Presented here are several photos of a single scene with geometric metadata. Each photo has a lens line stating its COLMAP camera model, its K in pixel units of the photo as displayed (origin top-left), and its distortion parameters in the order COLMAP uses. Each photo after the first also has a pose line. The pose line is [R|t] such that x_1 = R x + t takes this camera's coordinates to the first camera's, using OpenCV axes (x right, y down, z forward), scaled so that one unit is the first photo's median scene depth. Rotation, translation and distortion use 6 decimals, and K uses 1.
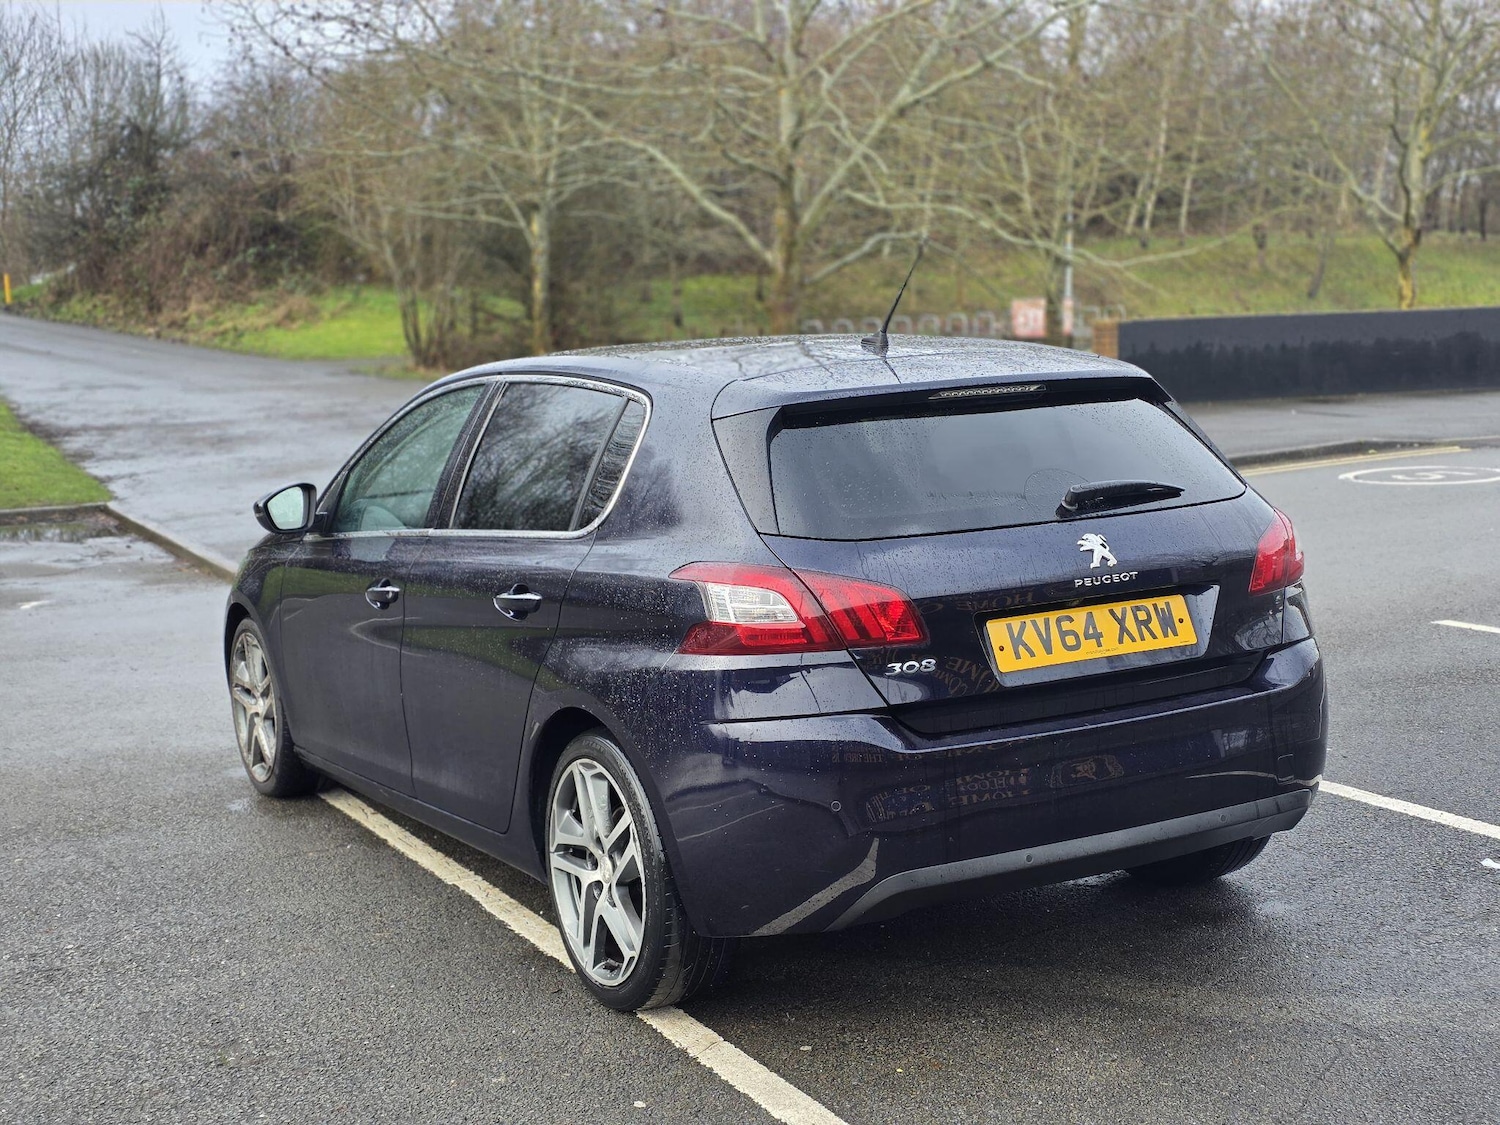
lens RADIAL K [[1947.2, 0, 750.0], [0, 1947.2, 562.5], [0, 0, 1]] dist [0.151268, -0.344362]
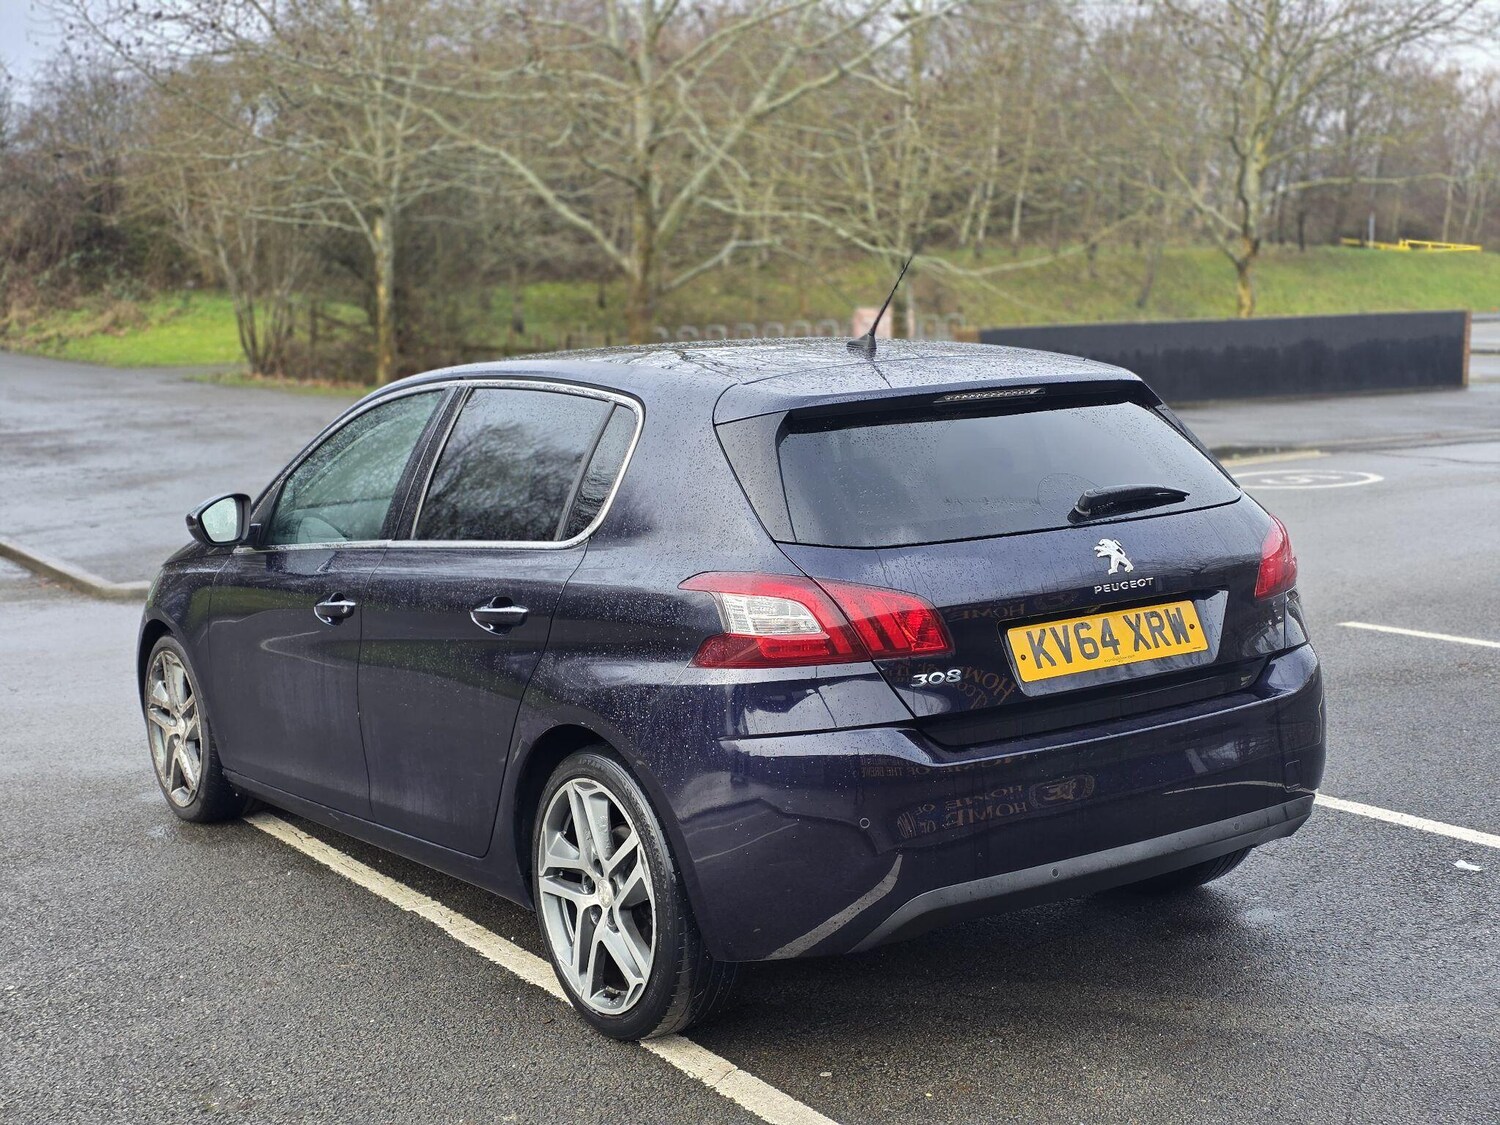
lens RADIAL K [[1952.6, 0, 744.2], [0, 1952.6, 548.9], [0, 0, 1]] dist [0.140312, -0.301000]
pose [[0.996630, -0.009105, 0.081522, -0.056376], [0.010005, 0.999893, -0.010628, -0.000774], [-0.081417, 0.011408, 0.996615, 0.022063]]
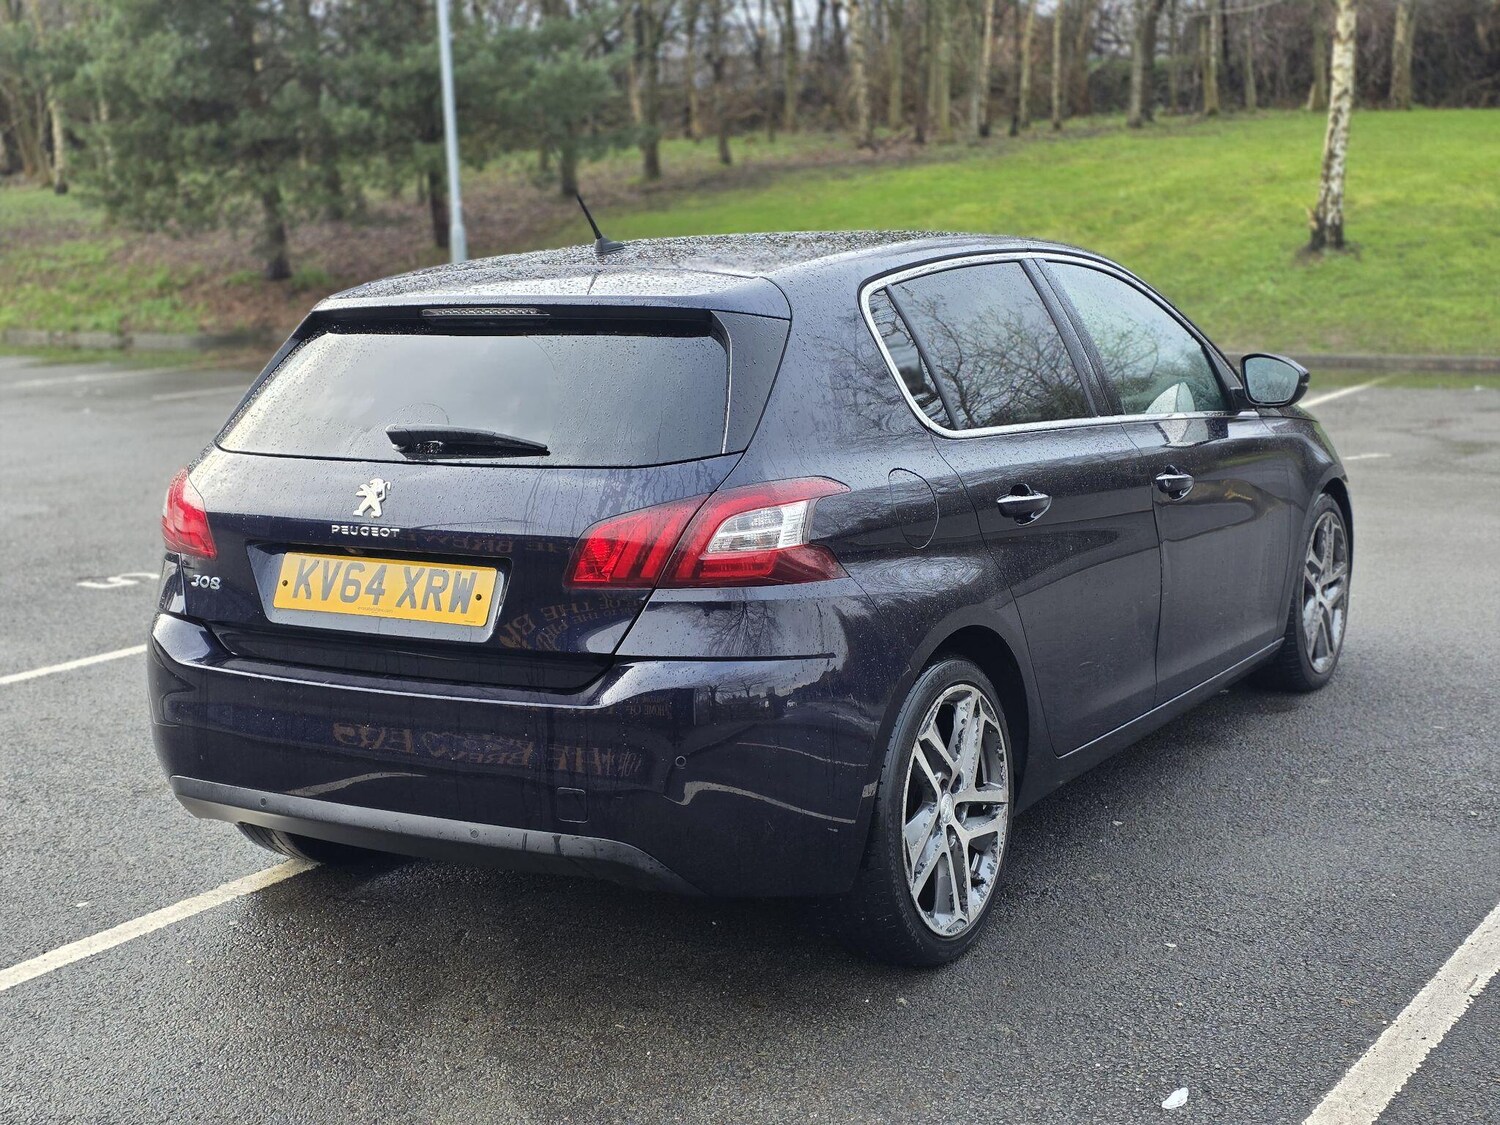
lens RADIAL K [[1950.1, 0, 761.6], [0, 1950.1, 526.0], [0, 0, 1]] dist [0.152747, -0.349270]
pose [[0.490265, 0.157329, -0.857256, 0.669892], [-0.093574, 0.987389, 0.127697, -0.080772], [0.866536, 0.017611, 0.498805, 0.454509]]
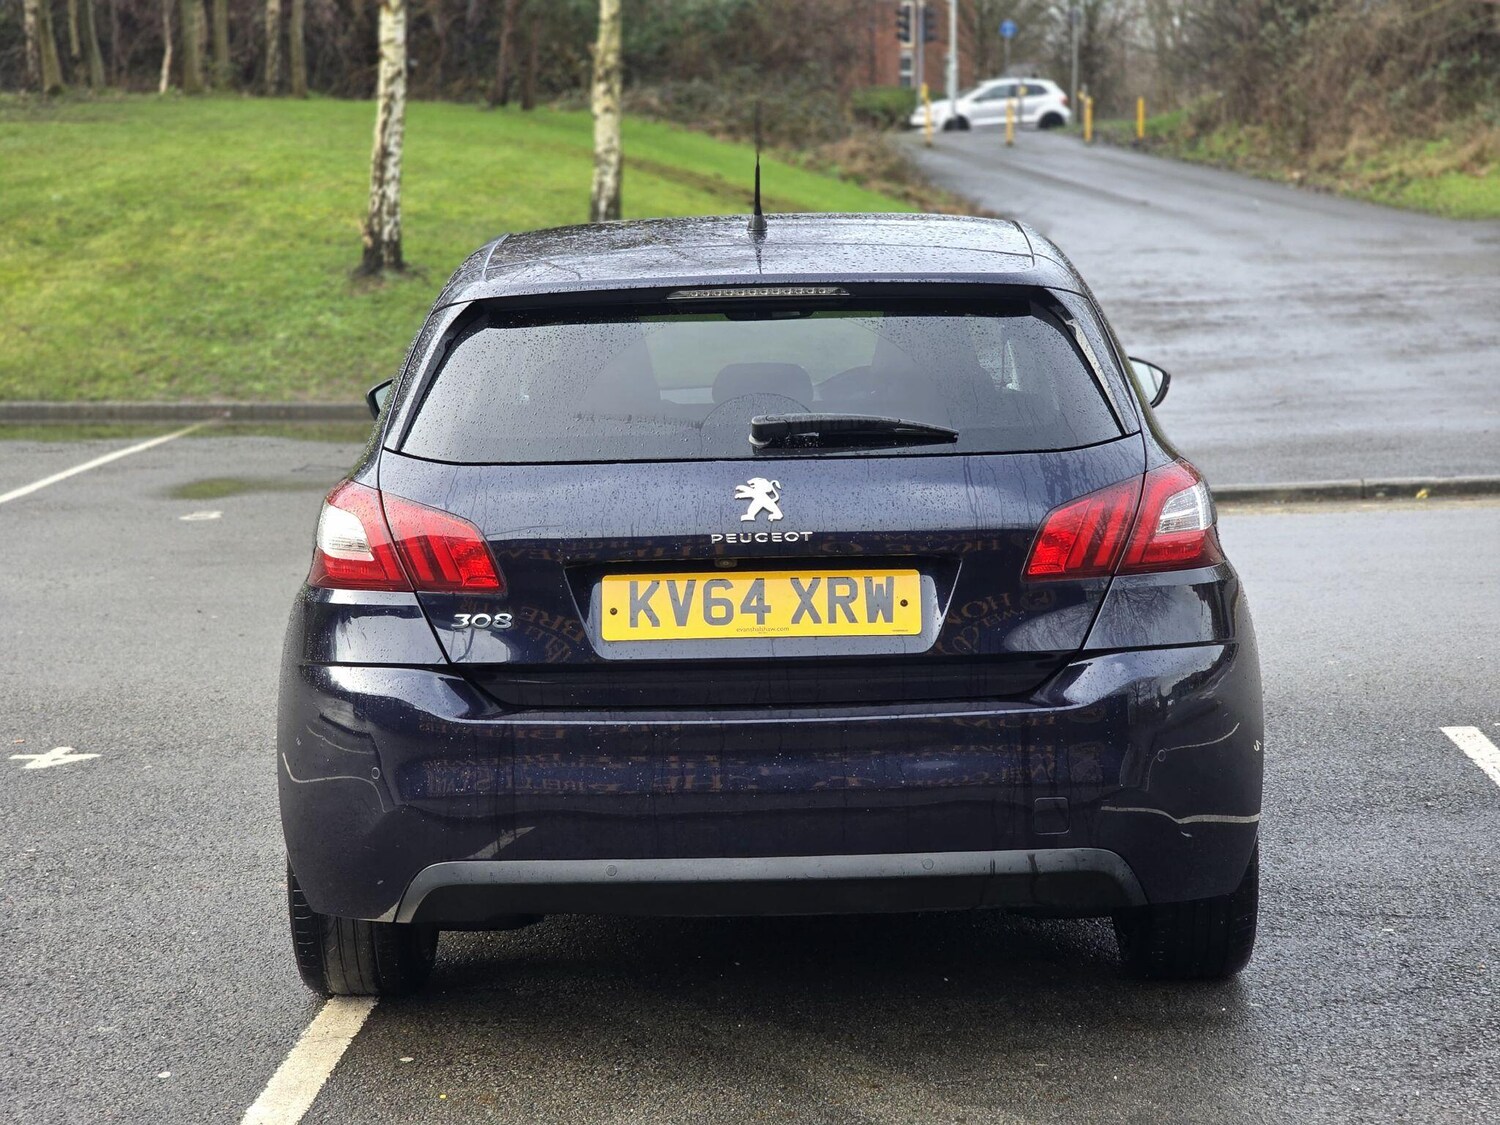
lens RADIAL K [[2774.4, 0, 754.3], [0, 2774.4, 509.6], [0, 0, 1]] dist [0.017745, 0.204476]
pose [[0.864716, 0.078489, -0.496091, 0.468453], [-0.077161, 0.996749, 0.023204, -0.018136], [0.496300, 0.018214, 0.867960, 0.021667]]
